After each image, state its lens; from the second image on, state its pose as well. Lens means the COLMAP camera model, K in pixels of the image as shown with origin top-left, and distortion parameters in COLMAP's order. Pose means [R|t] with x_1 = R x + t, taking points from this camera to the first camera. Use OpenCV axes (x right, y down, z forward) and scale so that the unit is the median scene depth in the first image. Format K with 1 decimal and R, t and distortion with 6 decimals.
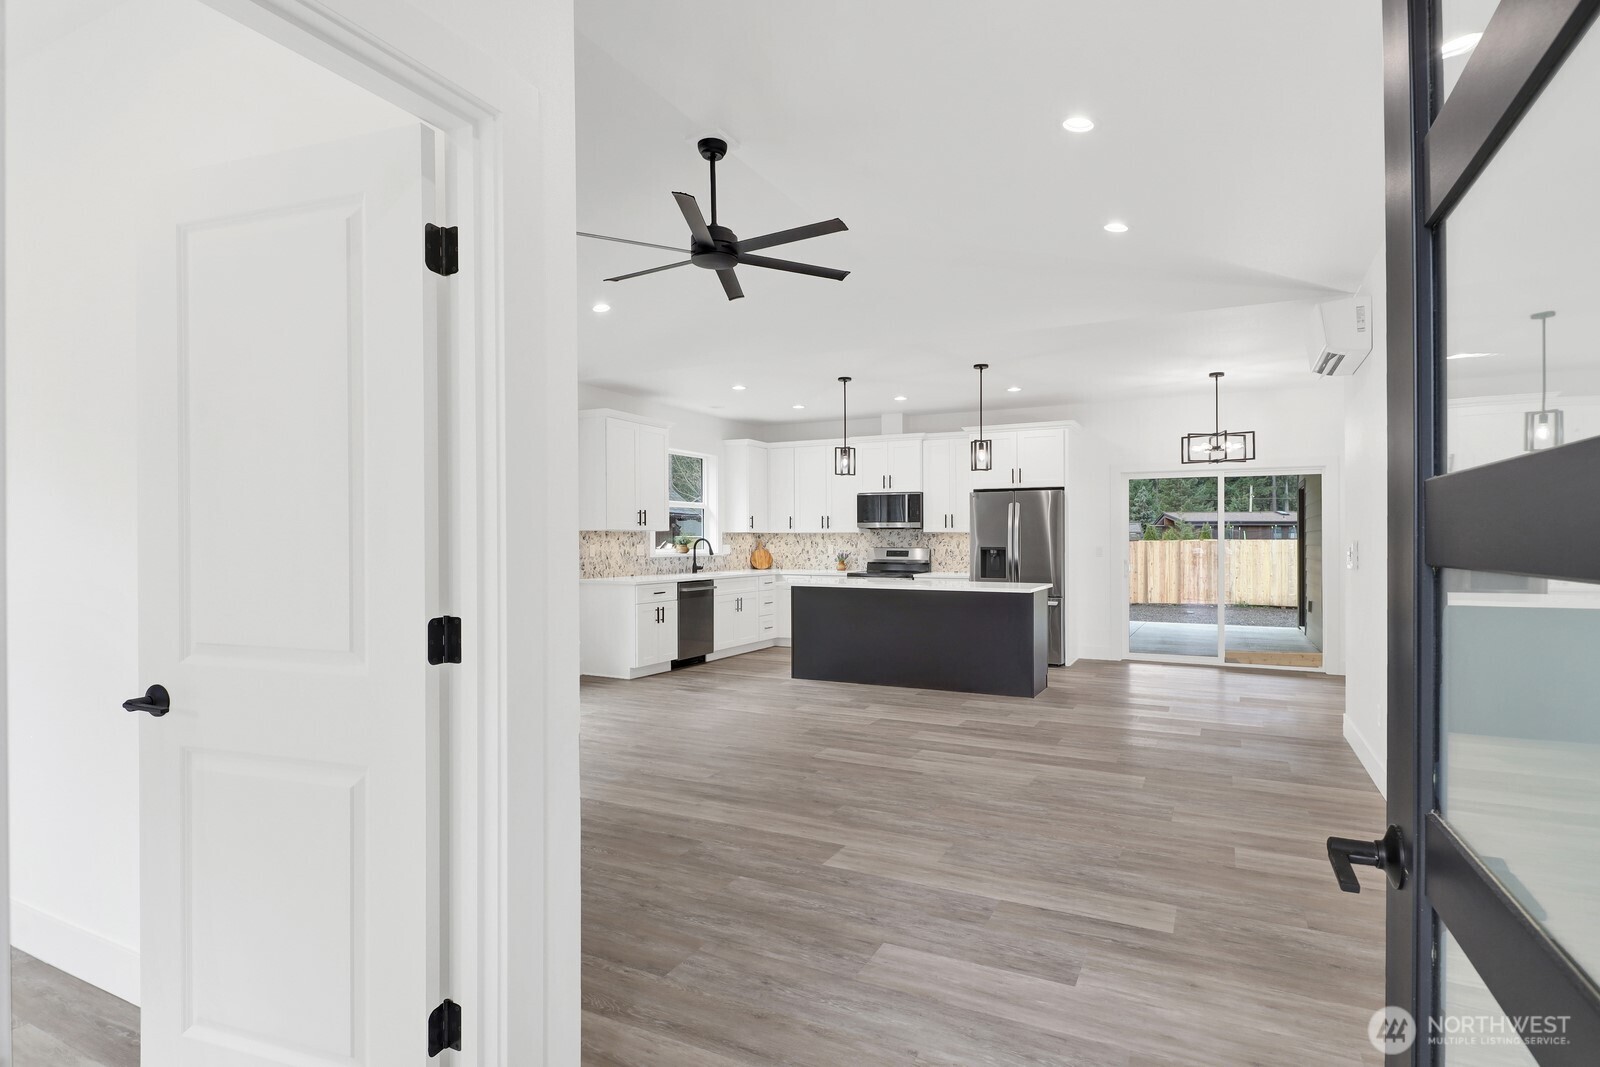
lens RADIAL K [[797.8, 0, 801.0], [0, 797.8, 541.2], [0, 0, 1]] dist [0.005785, 0.000860]
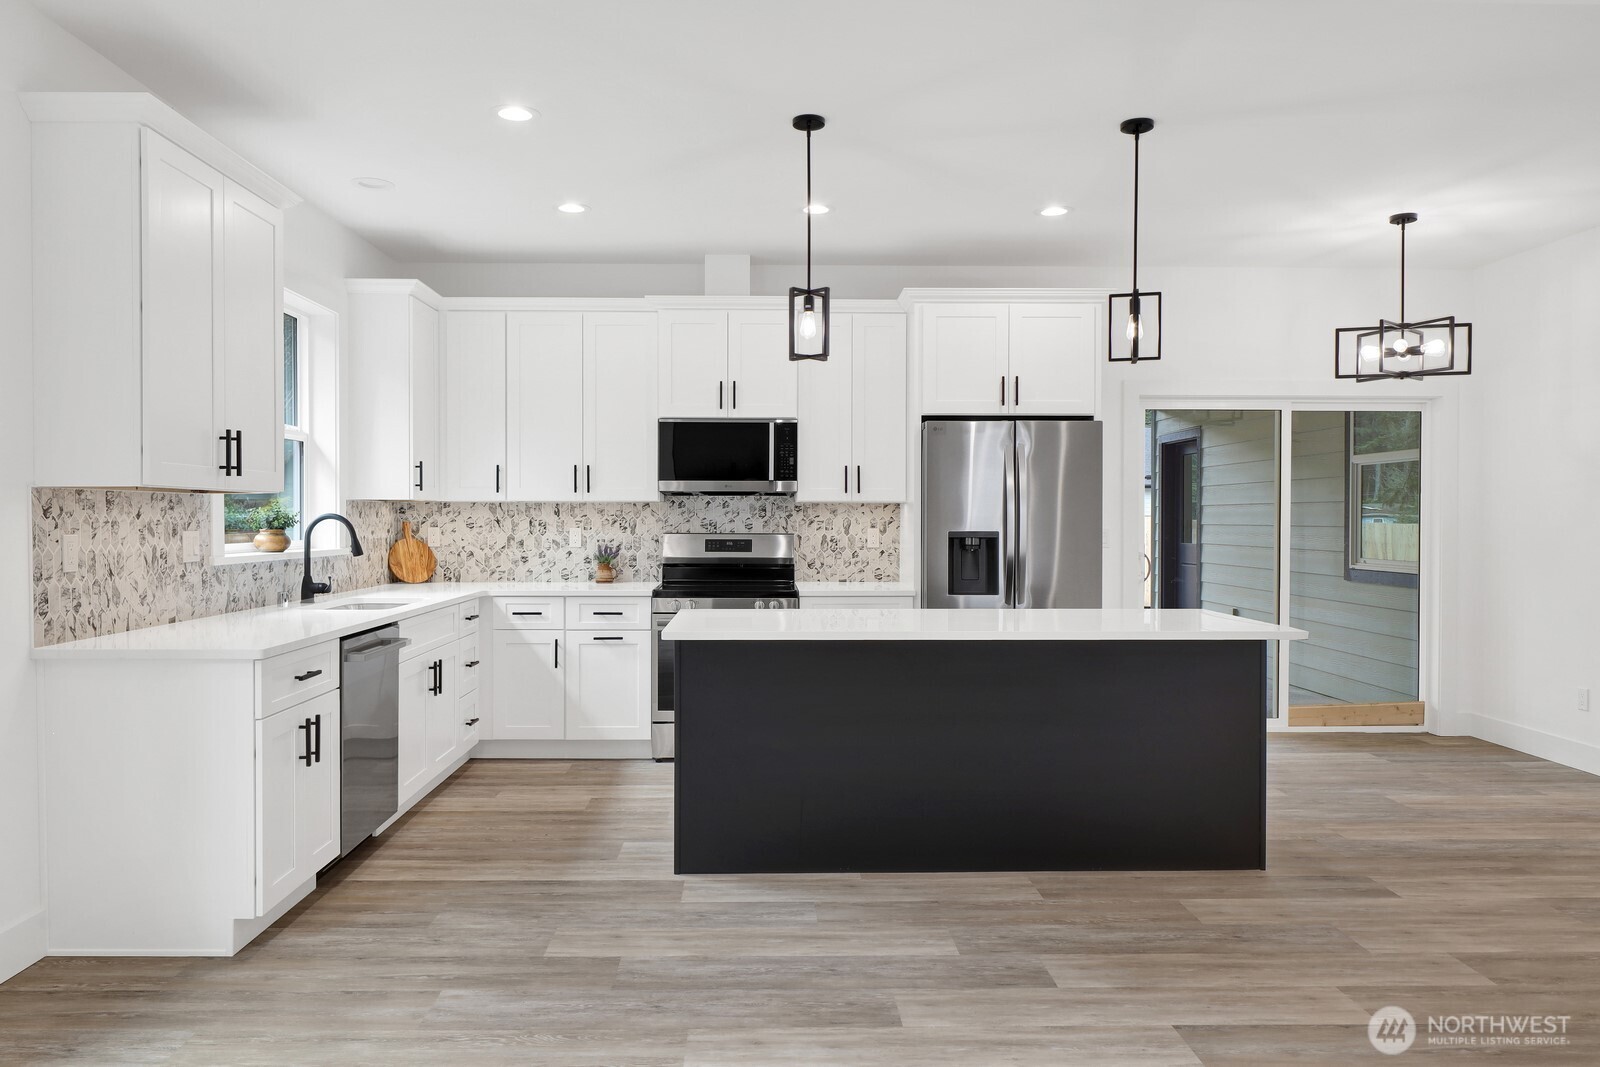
lens RADIAL K [[1126.6, 0, 730.1], [0, 1126.6, 535.7], [0, 0, 1]] dist [0.033786, 0.019012]
pose [[0.891960, -0.006358, 0.452069, -0.199176], [-0.001603, 0.999850, 0.017224, -0.002432], [-0.452111, -0.016088, 0.891817, 0.411763]]
